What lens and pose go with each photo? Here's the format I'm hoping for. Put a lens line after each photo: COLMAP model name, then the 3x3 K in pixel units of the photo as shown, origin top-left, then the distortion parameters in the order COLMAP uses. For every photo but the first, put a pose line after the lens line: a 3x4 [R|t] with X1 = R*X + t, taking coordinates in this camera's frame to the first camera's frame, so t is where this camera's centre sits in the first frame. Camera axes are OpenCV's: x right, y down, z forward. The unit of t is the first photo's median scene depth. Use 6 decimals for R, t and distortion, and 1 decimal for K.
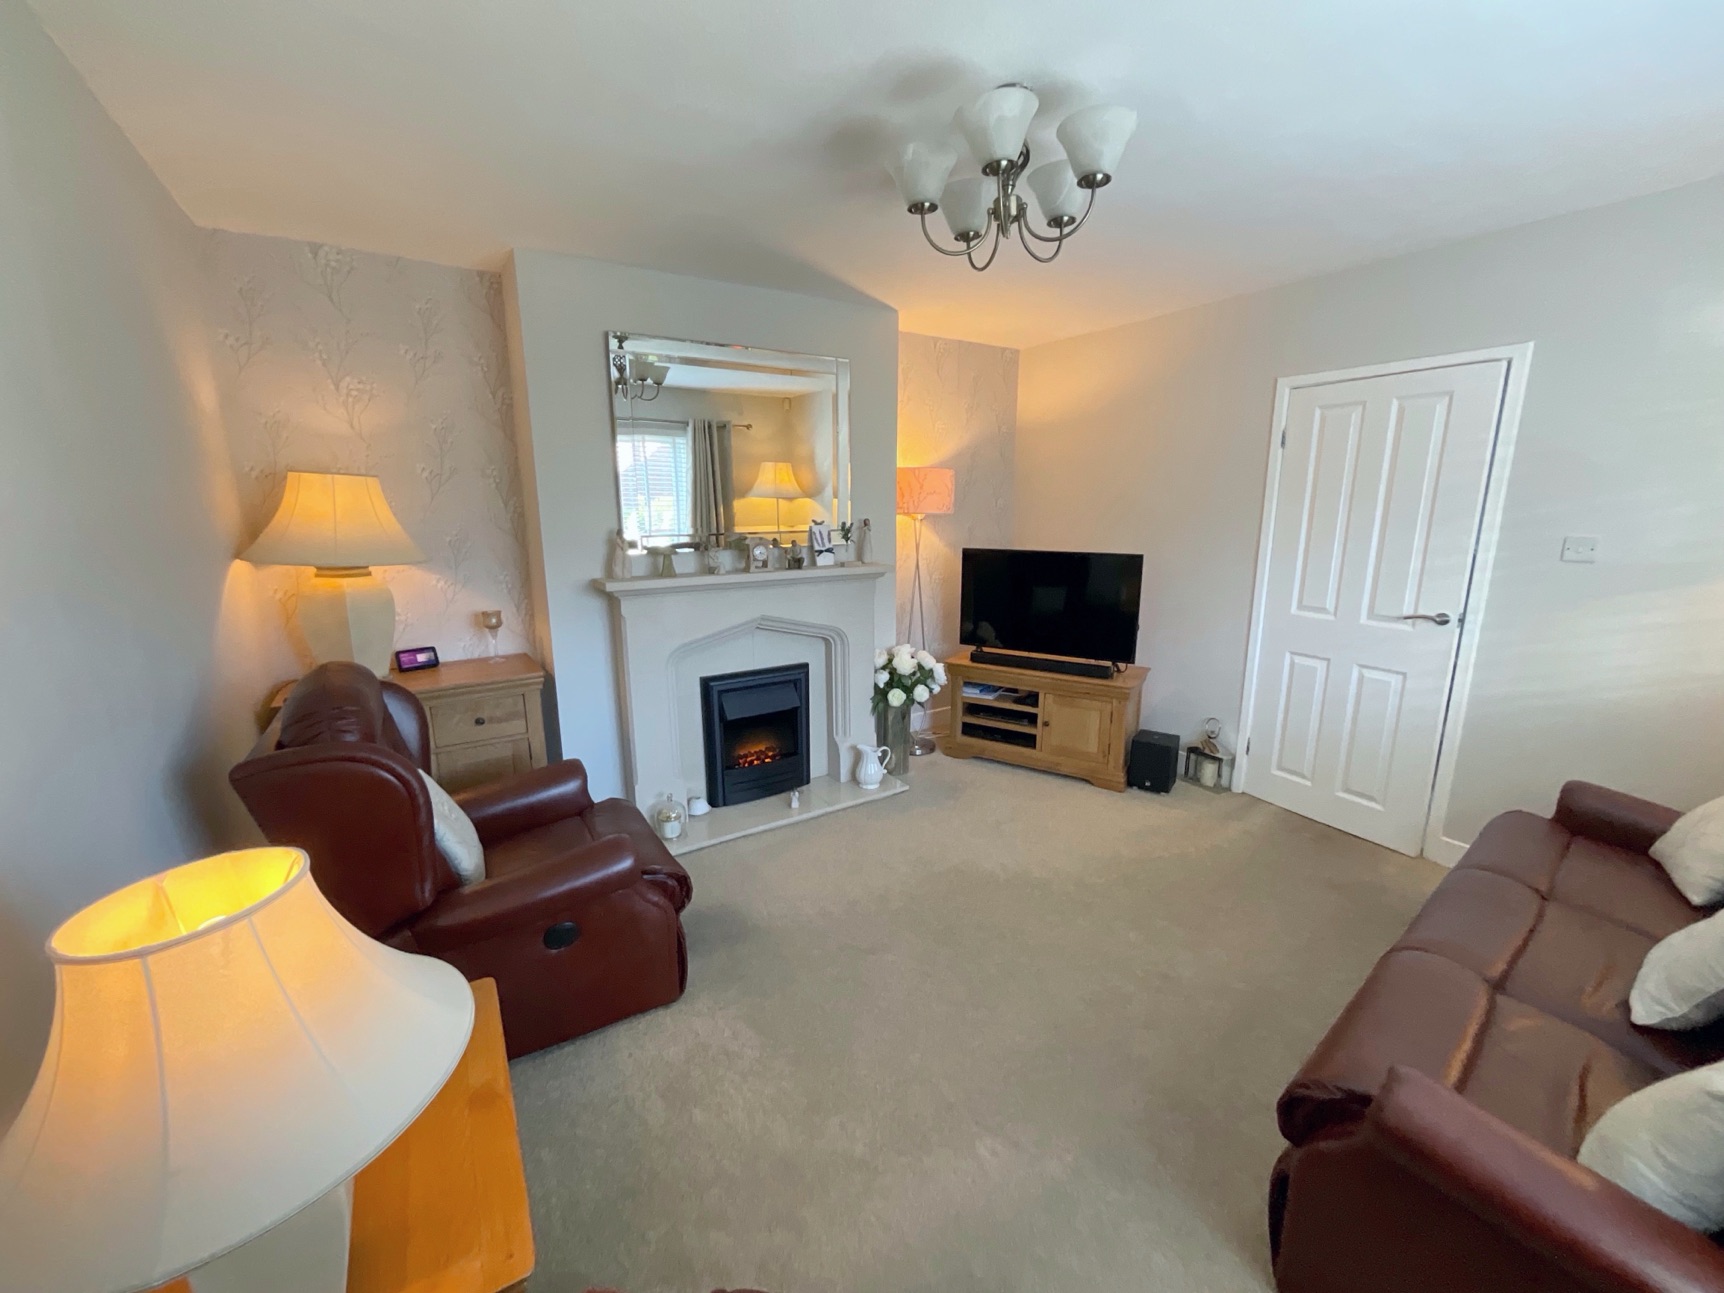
lens RADIAL K [[700.1, 0, 861.1], [0, 700.1, 645.6], [0, 0, 1]] dist [-0.002522, 0.001282]
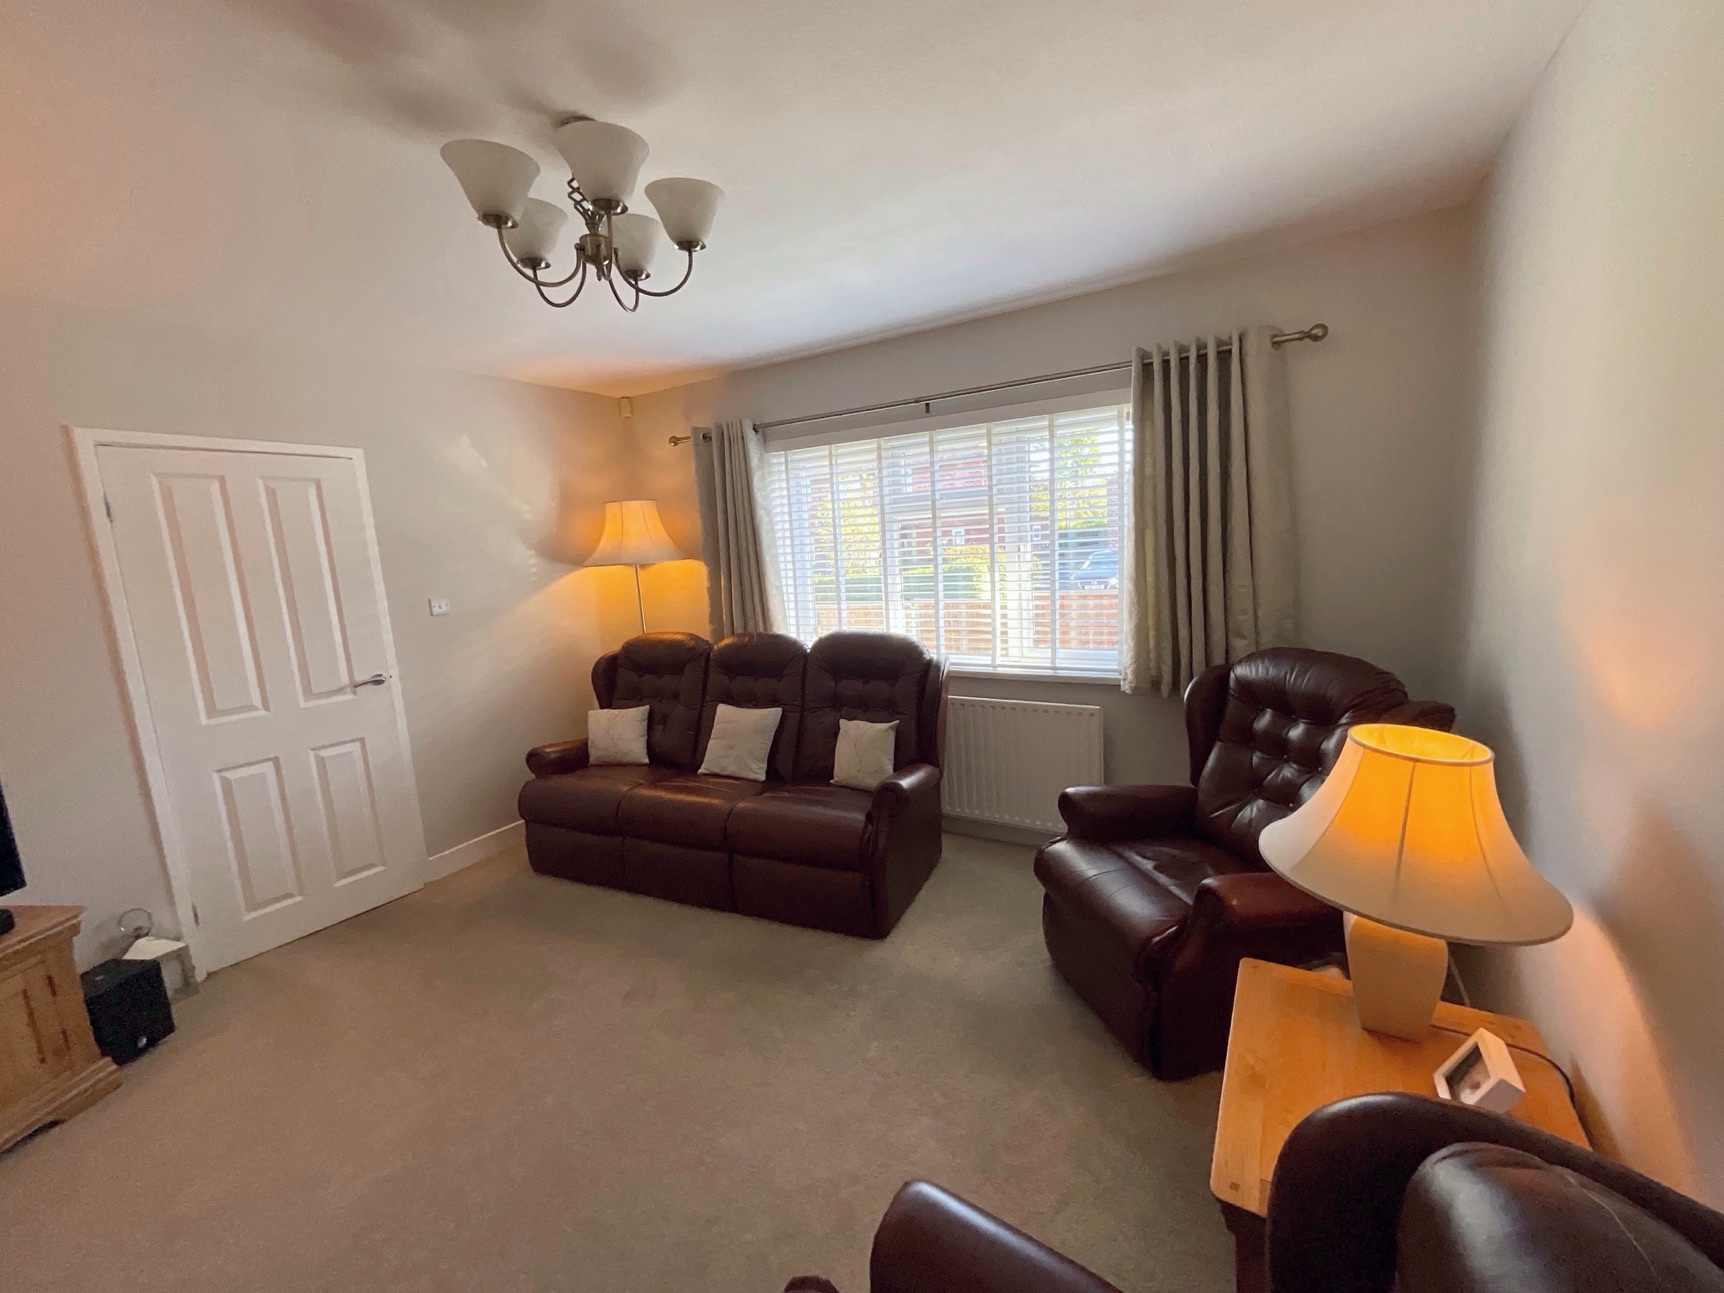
lens RADIAL K [[703.2, 0, 860.9], [0, 703.2, 643.7], [0, 0, 1]] dist [0.001872, 0.000502]
pose [[-0.458734, -0.101272, 0.882784, -0.469723], [0.235601, 0.944063, 0.230731, -0.154372], [-0.856770, 0.313829, -0.409214, 0.704155]]
